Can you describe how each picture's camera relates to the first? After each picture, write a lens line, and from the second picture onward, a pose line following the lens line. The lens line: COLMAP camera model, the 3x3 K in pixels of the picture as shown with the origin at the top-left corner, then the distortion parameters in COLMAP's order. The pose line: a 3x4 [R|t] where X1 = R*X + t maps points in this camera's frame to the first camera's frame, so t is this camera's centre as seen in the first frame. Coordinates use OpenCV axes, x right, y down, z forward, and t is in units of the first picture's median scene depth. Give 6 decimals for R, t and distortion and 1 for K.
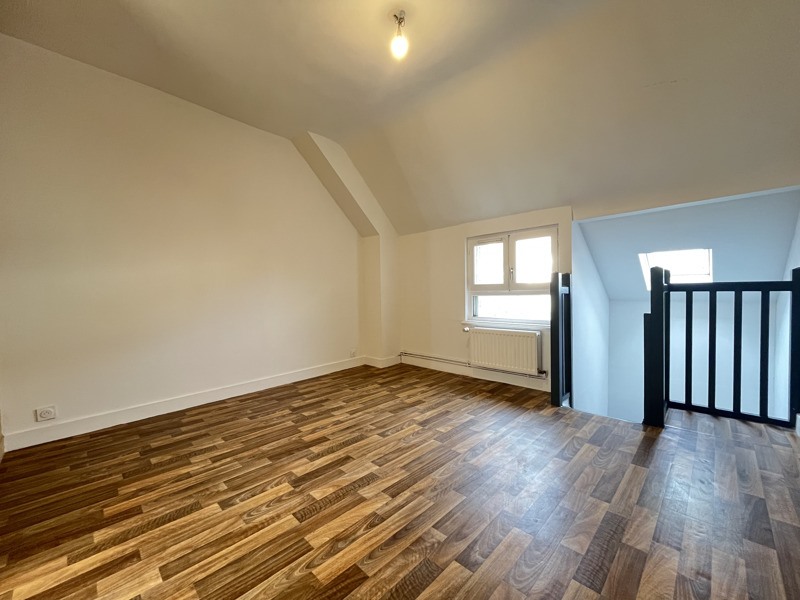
lens RADIAL K [[318.6, 0, 402.6], [0, 318.6, 313.4], [0, 0, 1]] dist [-0.023092, 0.000043]
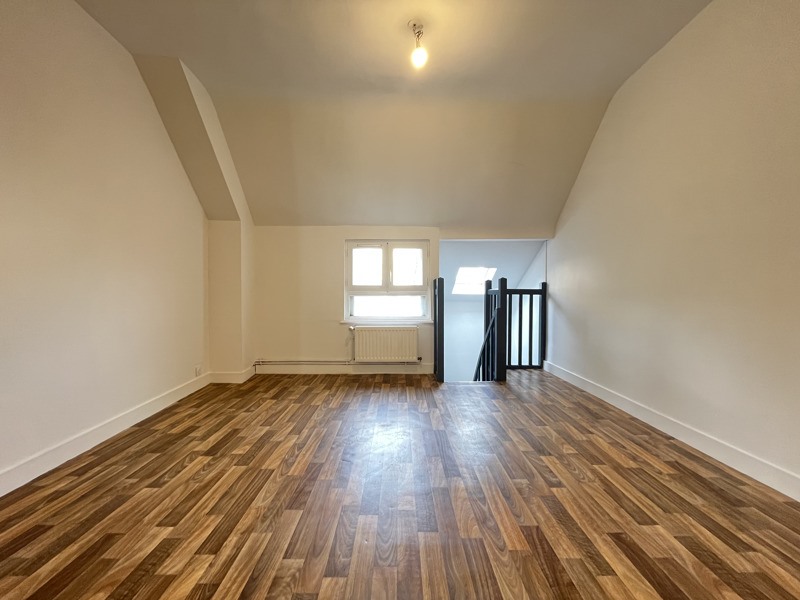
lens RADIAL K [[322.9, 0, 400.0], [0, 322.9, 300.0], [0, 0, 1]] dist [-0.001359, -0.000349]
pose [[0.712624, 0.003450, 0.701538, -0.404862], [0.028862, 0.998997, -0.034232, -0.000259], [-0.700952, 0.044643, 0.711810, 0.132481]]
